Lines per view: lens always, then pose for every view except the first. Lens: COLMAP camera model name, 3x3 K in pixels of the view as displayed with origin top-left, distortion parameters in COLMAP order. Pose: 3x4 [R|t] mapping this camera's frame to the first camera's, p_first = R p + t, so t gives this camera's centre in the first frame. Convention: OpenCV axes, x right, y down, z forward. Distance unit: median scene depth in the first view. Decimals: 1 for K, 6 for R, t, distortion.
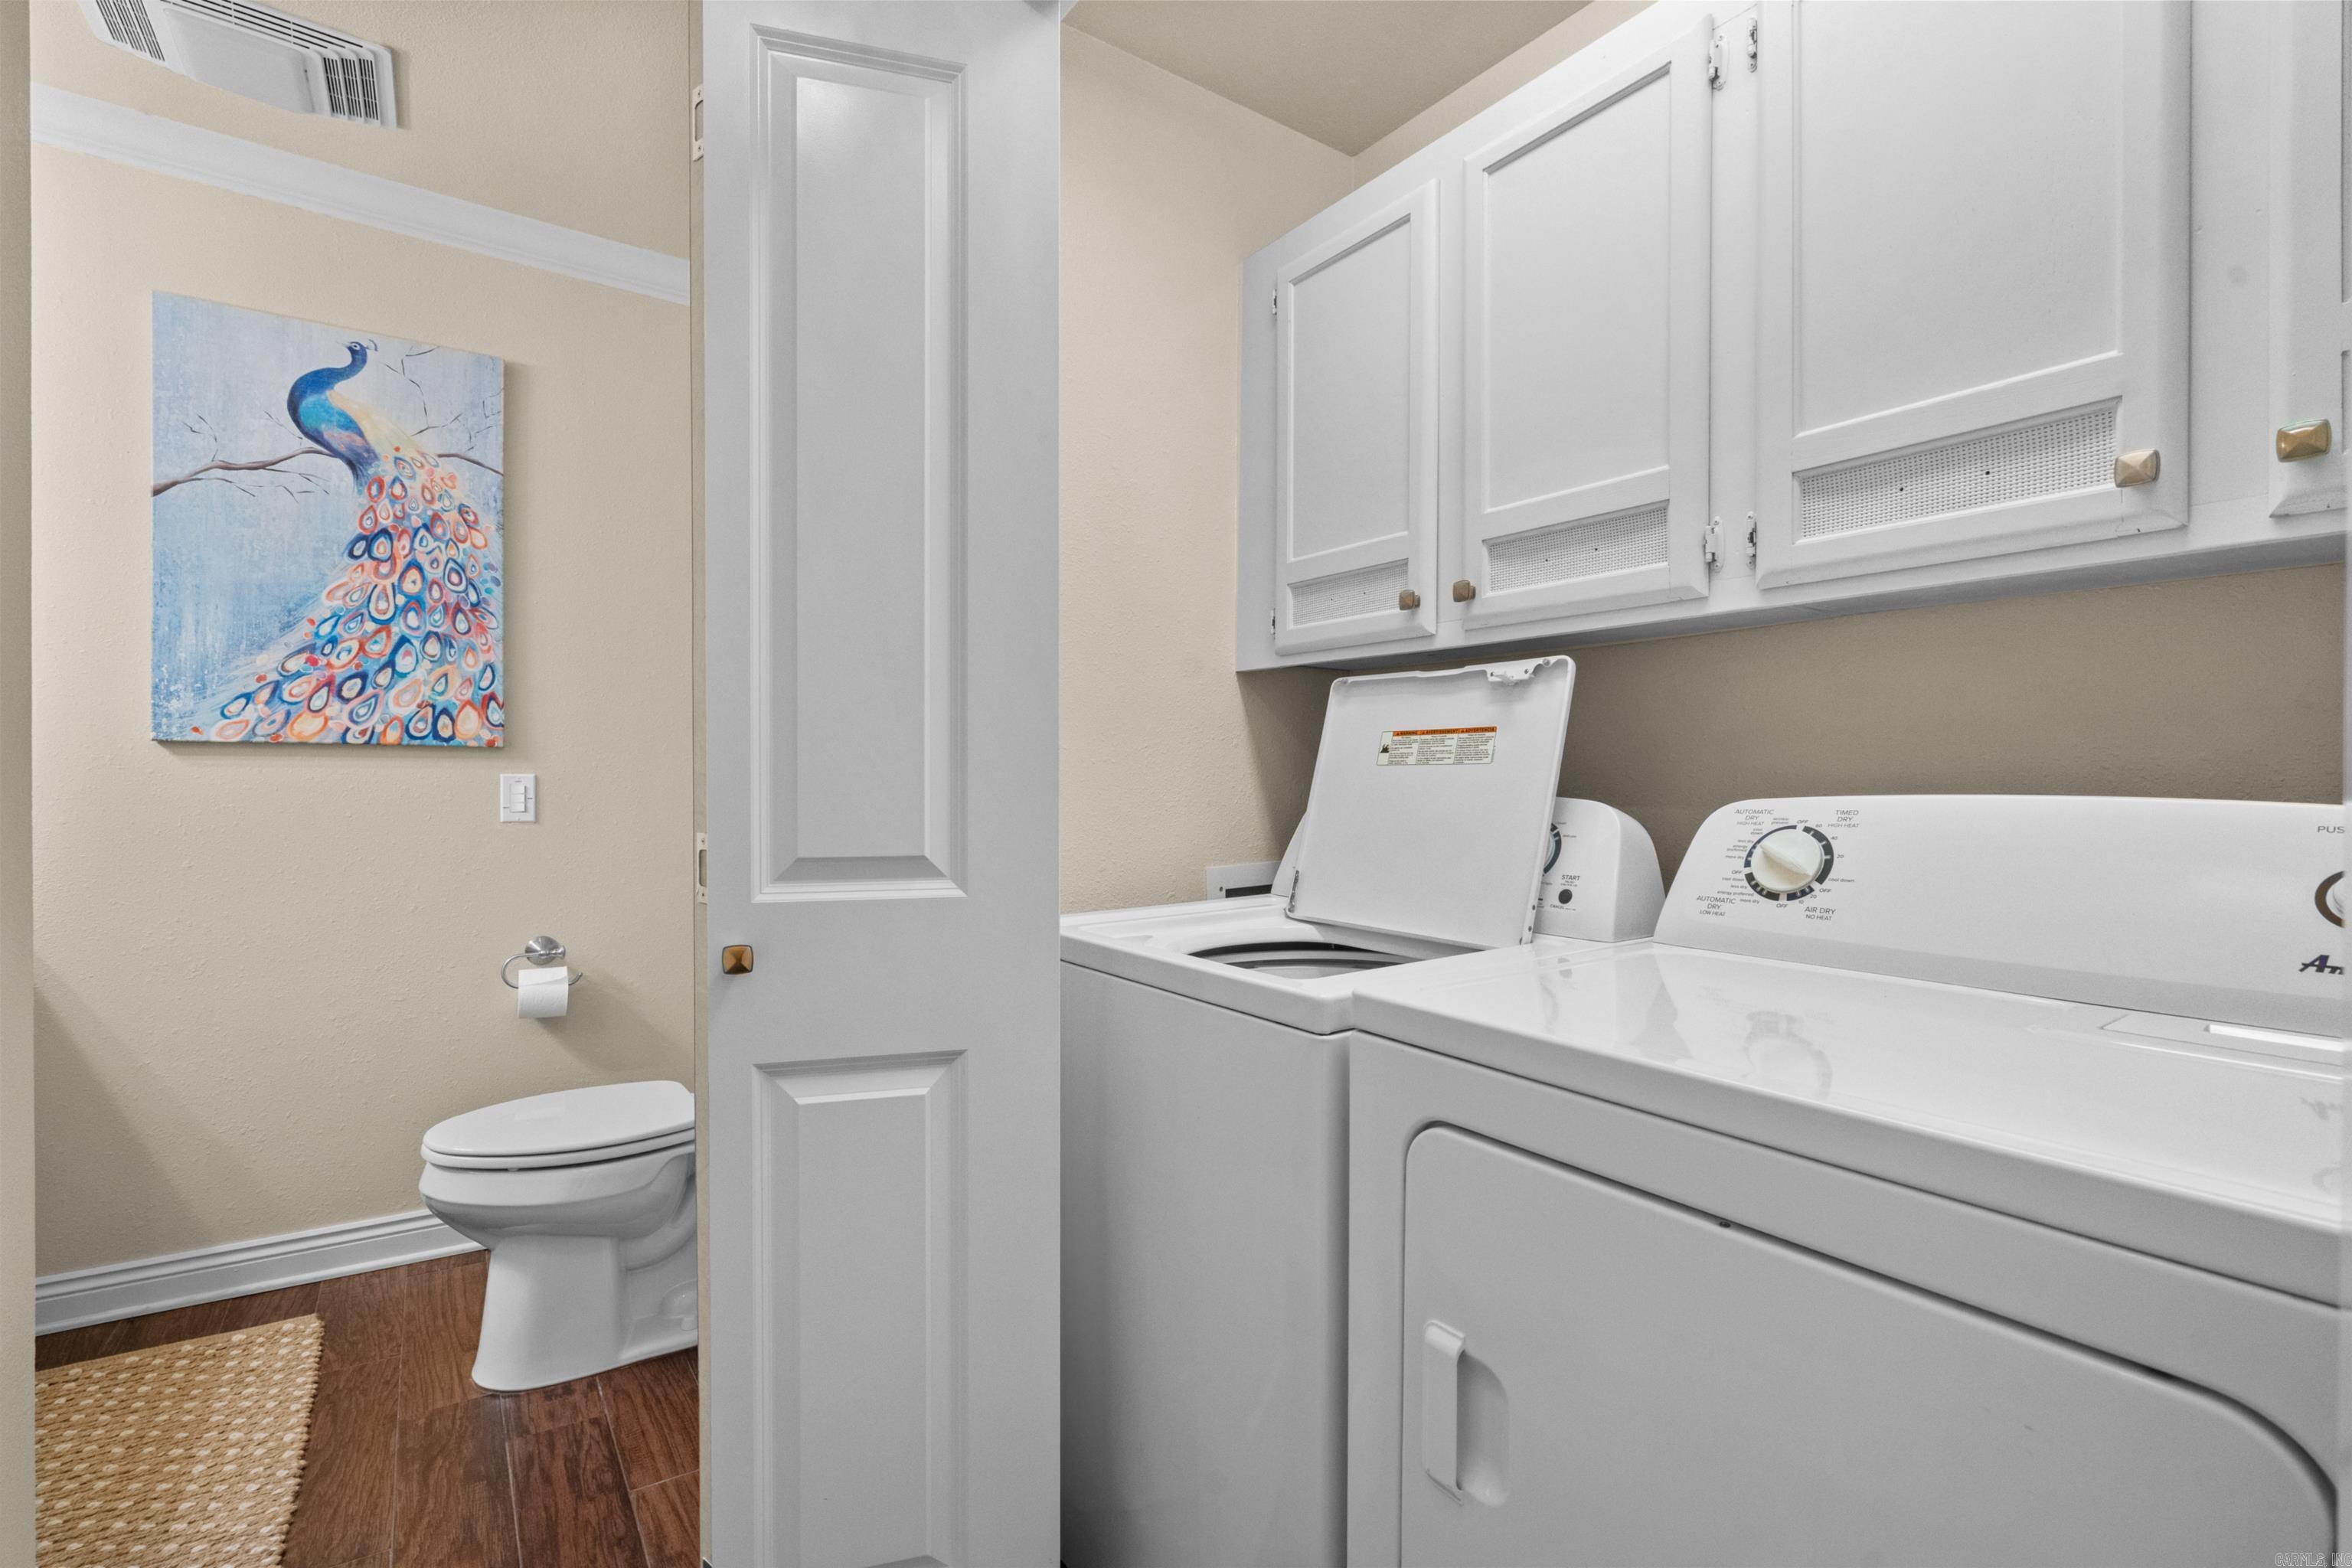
lens RADIAL K [[1076.3, 0, 1183.4], [0, 1076.3, 786.4], [0, 0, 1]] dist [-0.004044, 0.002088]
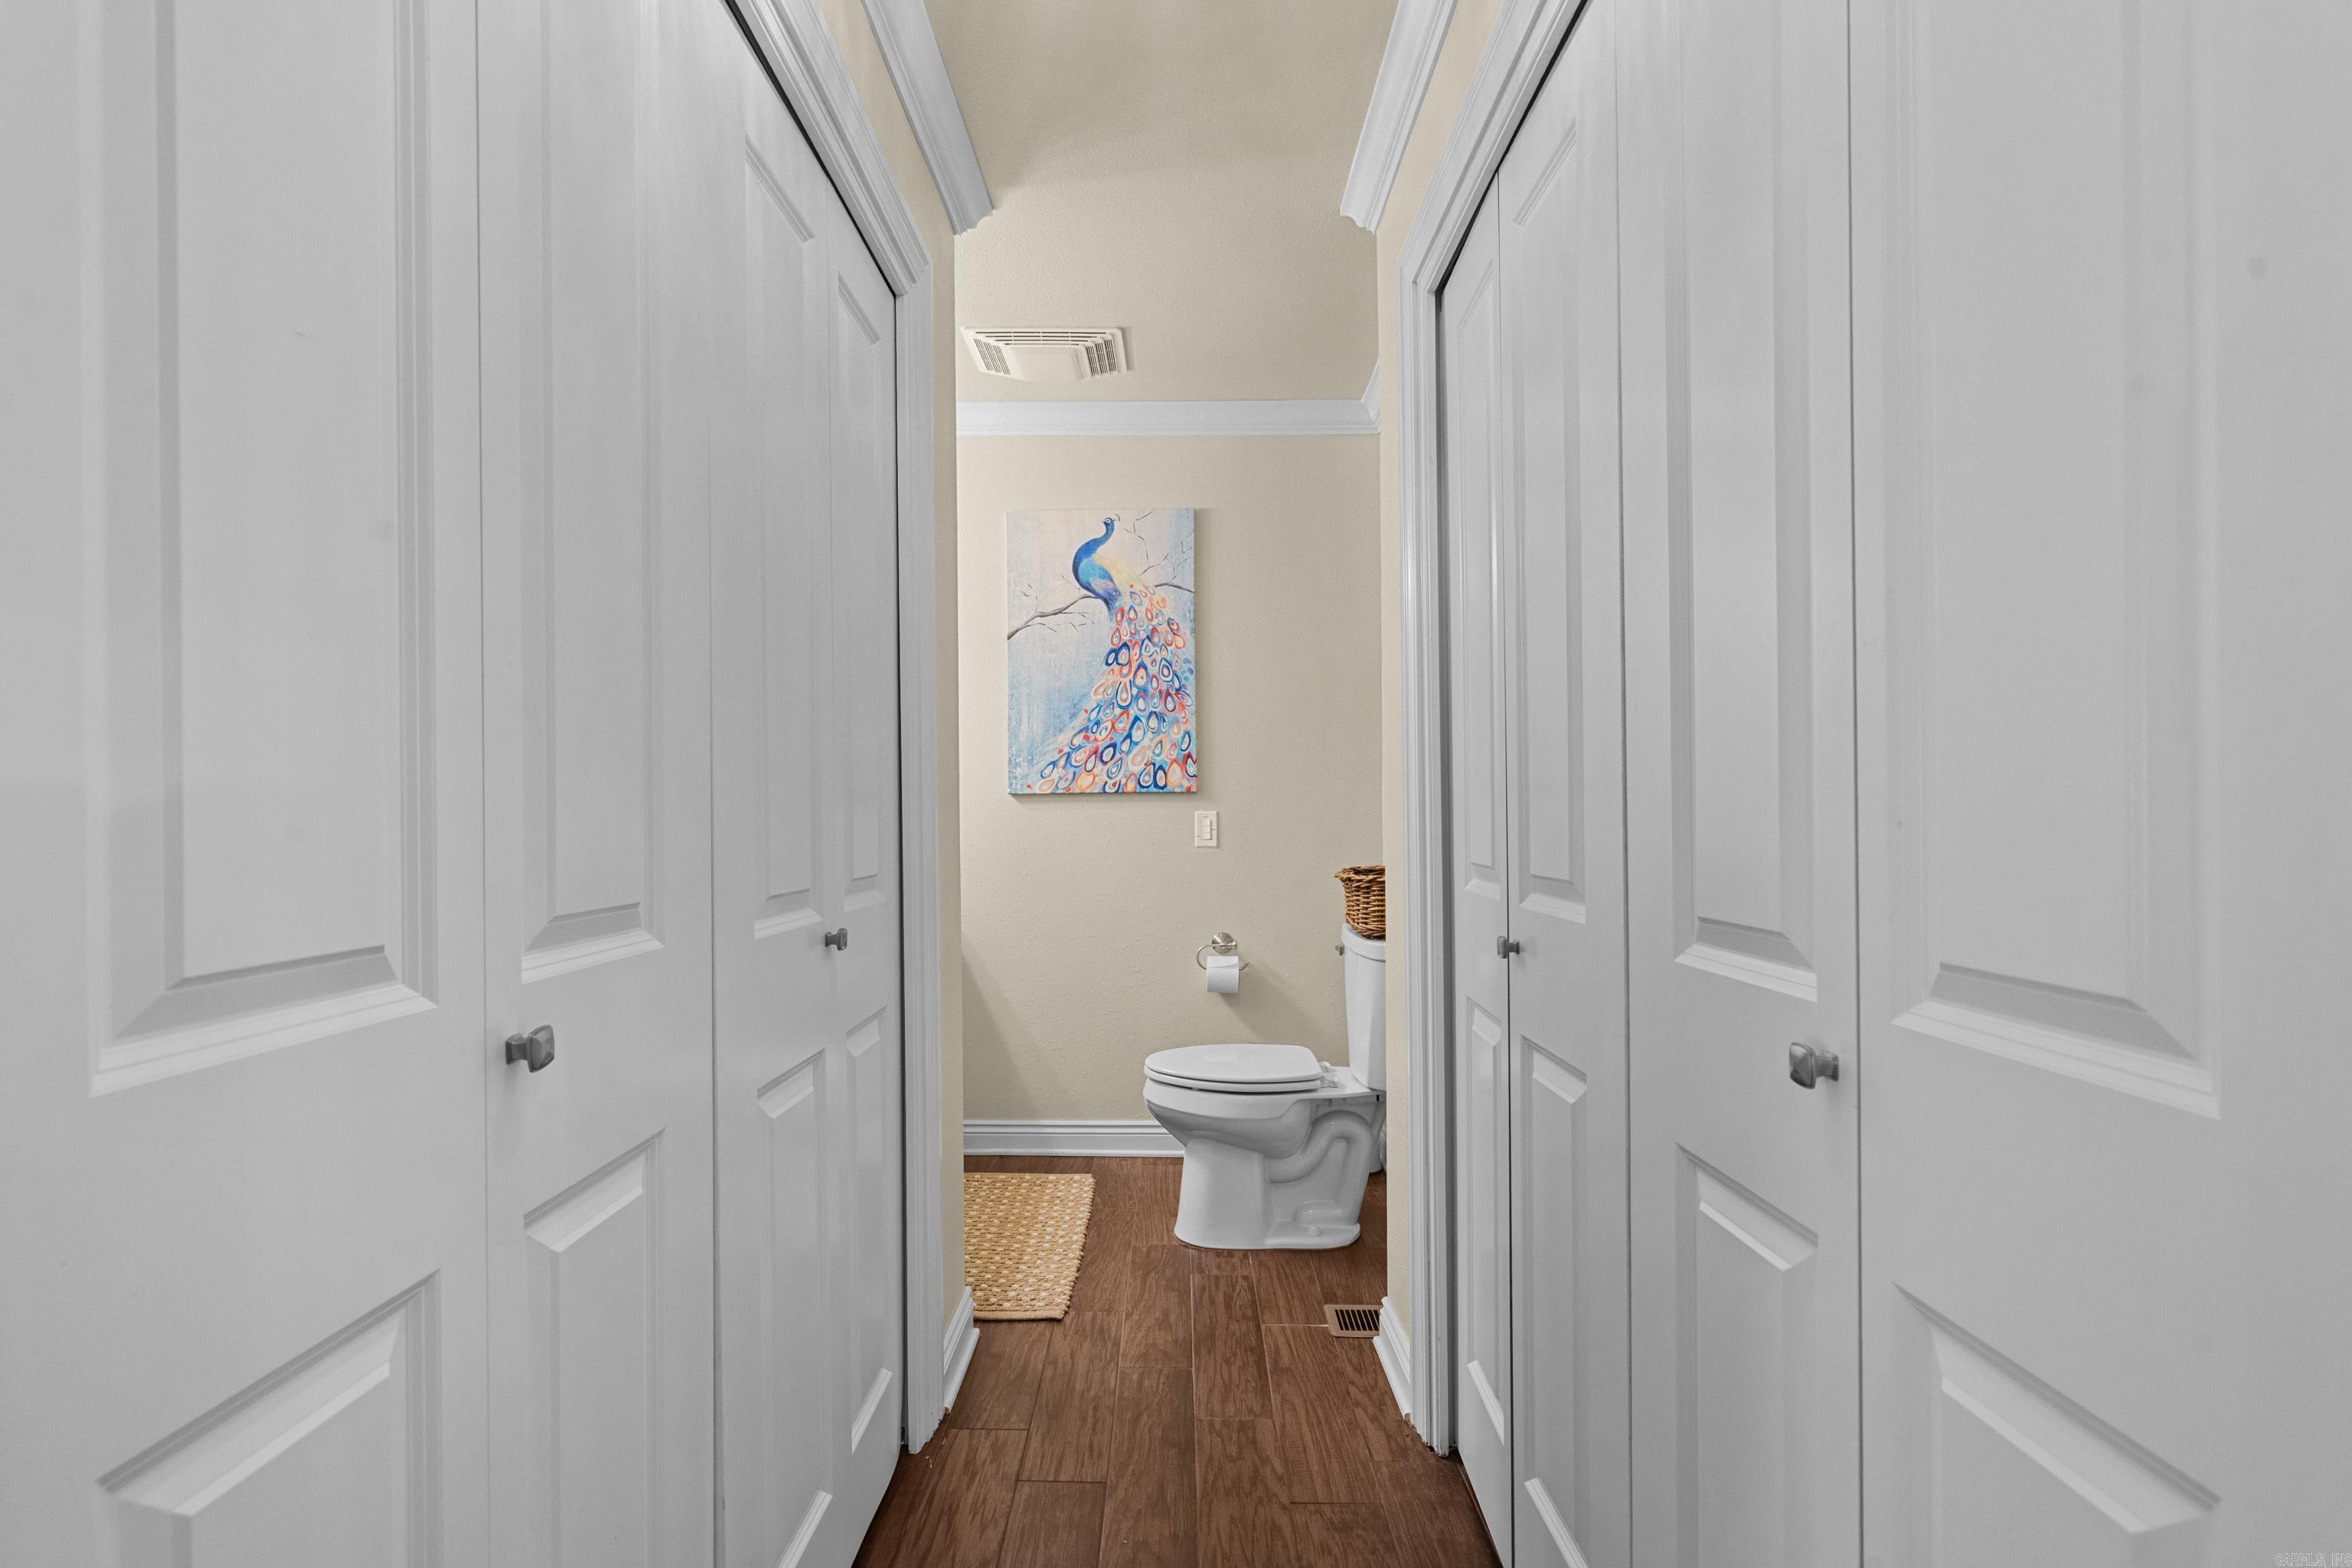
lens RADIAL K [[1076.3, 0, 1172.1], [0, 1076.3, 794.8], [0, 0, 1]] dist [-0.004044, 0.002088]
pose [[0.816002, -0.025505, -0.577487, 0.157512], [0.012173, 0.999563, -0.026945, 0.004310], [0.577921, 0.014957, 0.815955, -0.159786]]
